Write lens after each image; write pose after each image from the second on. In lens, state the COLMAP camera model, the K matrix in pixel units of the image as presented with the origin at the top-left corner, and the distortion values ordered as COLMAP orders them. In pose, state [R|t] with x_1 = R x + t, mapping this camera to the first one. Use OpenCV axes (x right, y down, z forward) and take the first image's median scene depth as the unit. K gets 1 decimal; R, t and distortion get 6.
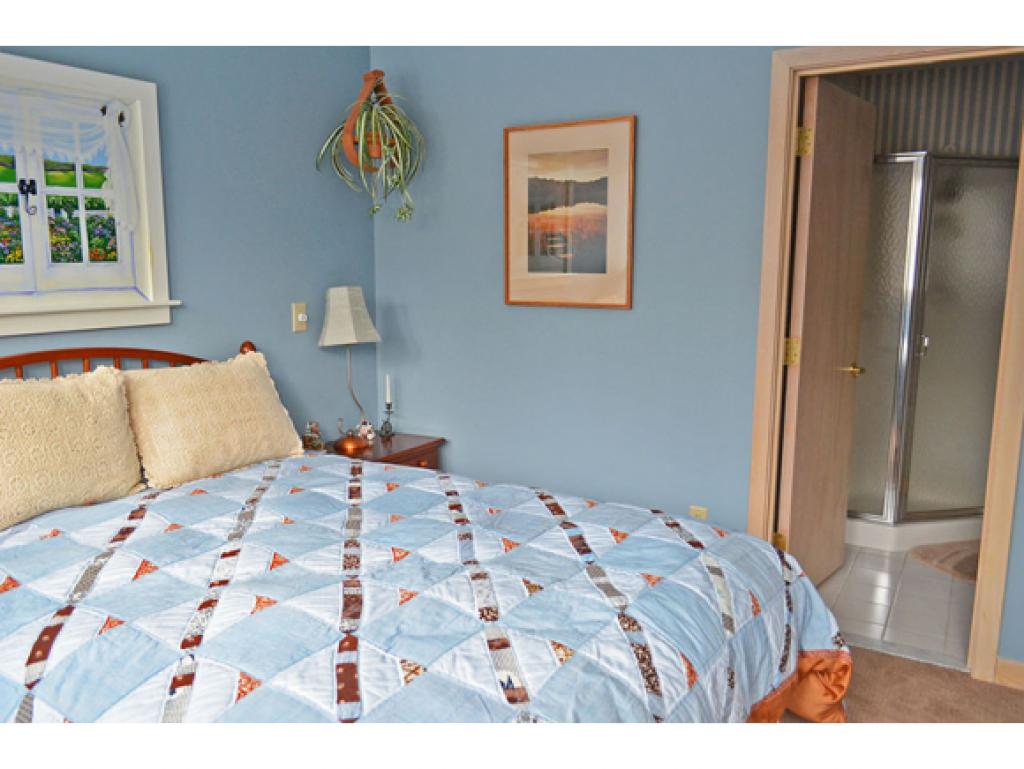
lens RADIAL K [[804.4, 0, 506.7], [0, 804.4, 381.9], [0, 0, 1]] dist [-0.002829, -0.001999]
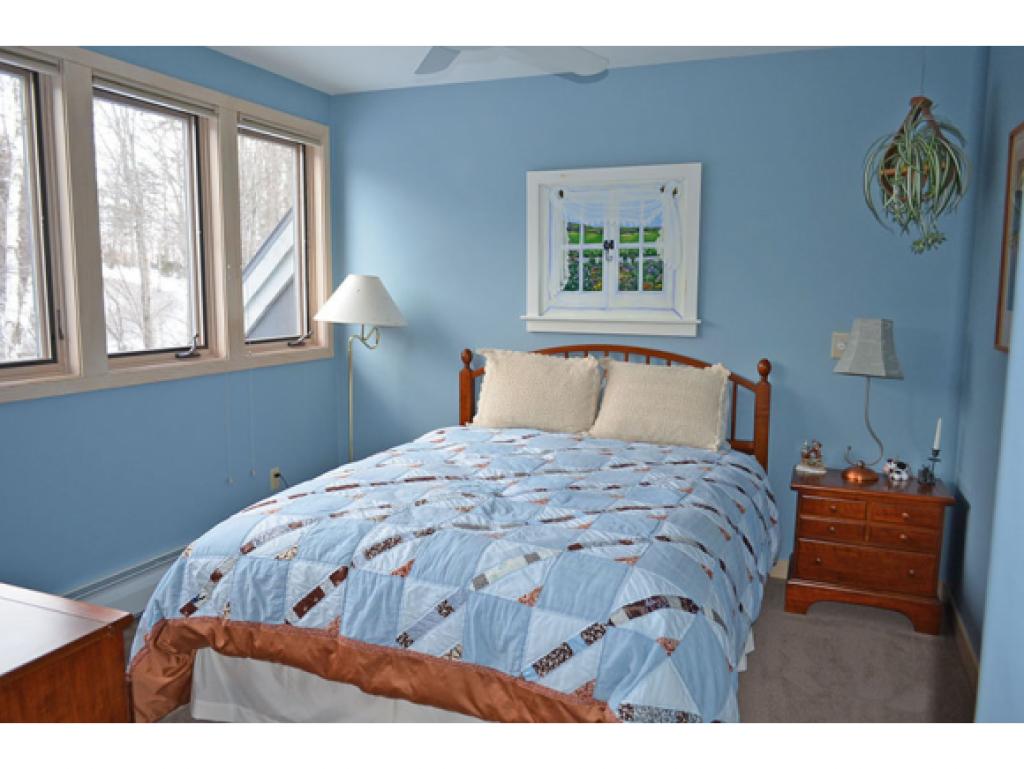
lens RADIAL K [[804.4, 0, 506.7], [0, 804.4, 381.9], [0, 0, 1]] dist [-0.002829, -0.001999]
pose [[0.162017, 0.119173, -0.979565, 0.967270], [-0.159879, 0.982735, 0.093115, -0.081970], [0.973750, 0.141526, 0.178273, 0.514083]]
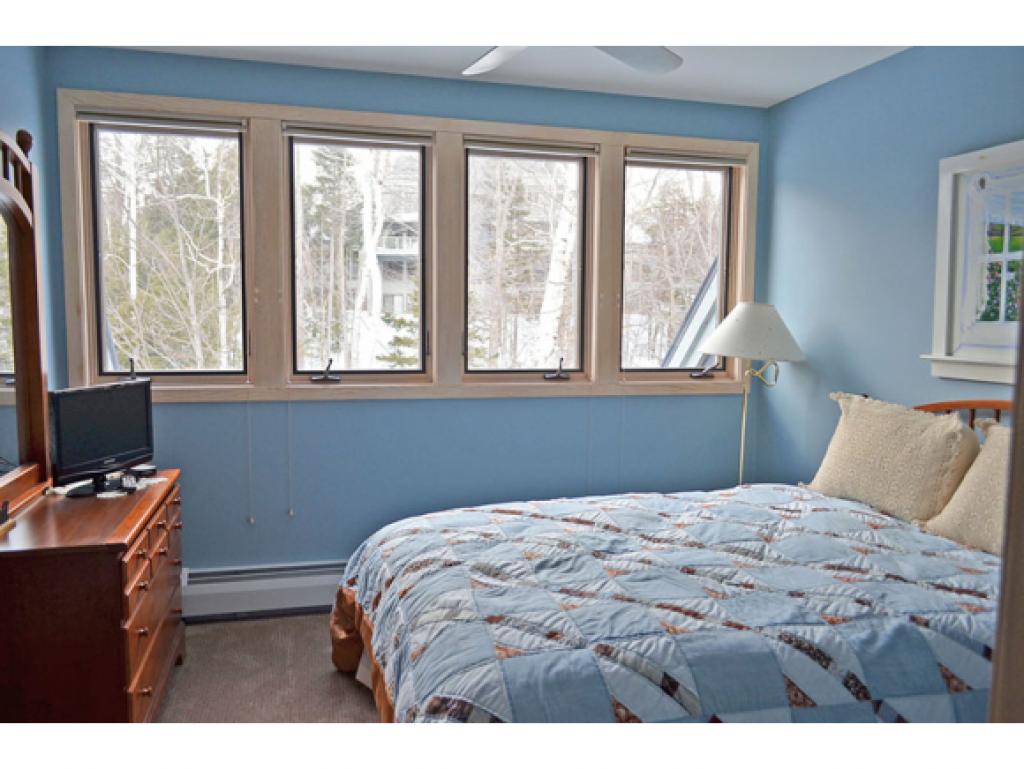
lens RADIAL K [[804.4, 0, 506.7], [0, 804.4, 381.9], [0, 0, 1]] dist [-0.002829, -0.001999]
pose [[-0.688628, 0.051399, -0.723291, 0.660040], [-0.123505, 0.974595, 0.186843, -0.174700], [0.714519, 0.217996, -0.664786, 1.179296]]
